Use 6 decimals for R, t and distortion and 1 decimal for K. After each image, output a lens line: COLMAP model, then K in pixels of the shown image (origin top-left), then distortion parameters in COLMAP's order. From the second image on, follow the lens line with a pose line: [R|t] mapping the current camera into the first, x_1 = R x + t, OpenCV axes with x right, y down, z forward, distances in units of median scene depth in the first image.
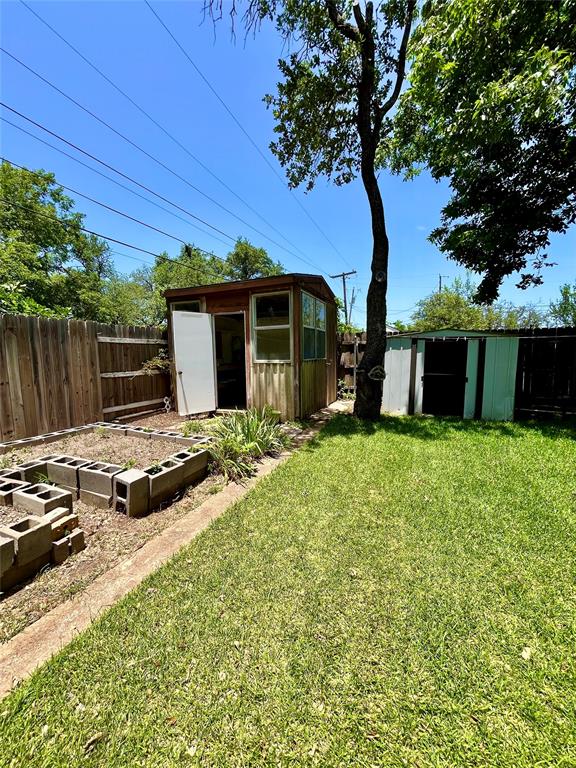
lens RADIAL K [[311.1, 0, 285.1], [0, 311.1, 384.8], [0, 0, 1]] dist [-0.004080, 0.000852]
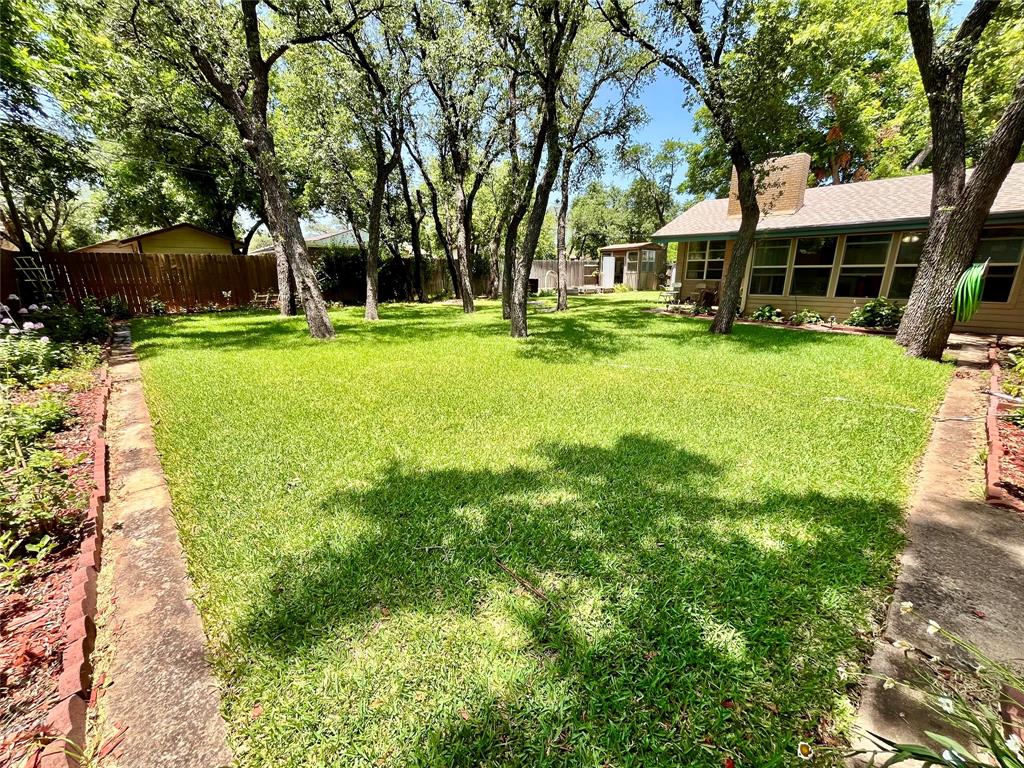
lens RADIAL K [[414.8, 0, 518.5], [0, 414.8, 389.1], [0, 0, 1]] dist [-0.004080, 0.000852]
pose [[0.916418, 0.113388, -0.383825, 0.664611], [-0.055043, 0.985622, 0.159747, 0.496298], [0.396420, -0.125268, 0.909483, -3.505830]]
